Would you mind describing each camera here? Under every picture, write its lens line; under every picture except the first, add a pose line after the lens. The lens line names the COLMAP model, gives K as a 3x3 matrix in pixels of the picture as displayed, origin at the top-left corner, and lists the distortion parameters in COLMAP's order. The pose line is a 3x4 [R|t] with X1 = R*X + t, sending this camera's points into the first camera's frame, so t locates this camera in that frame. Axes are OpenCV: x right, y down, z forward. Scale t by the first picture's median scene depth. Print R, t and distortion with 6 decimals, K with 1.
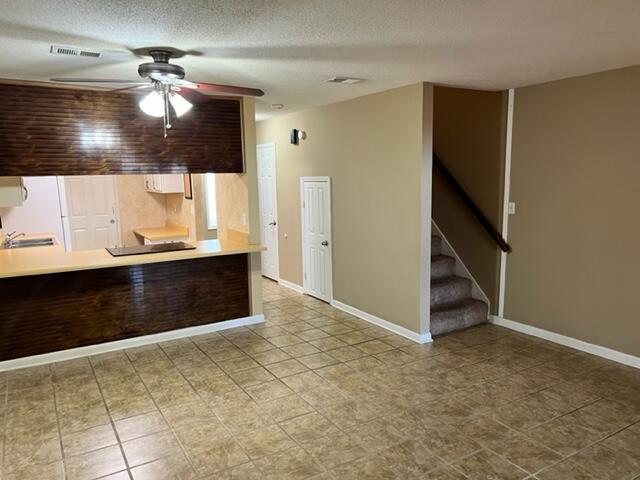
lens RADIAL K [[479.3, 0, 320.5], [0, 479.3, 240.9], [0, 0, 1]] dist [0.011604, 0.001905]
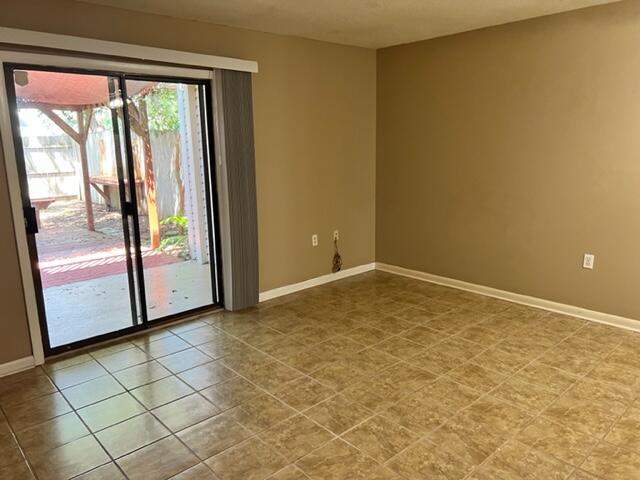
lens RADIAL K [[479.3, 0, 319.7], [0, 479.3, 239.0], [0, 0, 1]] dist [0.011604, 0.001905]
pose [[-0.979889, 0.073122, -0.185663, 0.583438], [0.004612, 0.938488, 0.345280, -0.195058], [0.199490, 0.337480, -0.919952, 1.625604]]
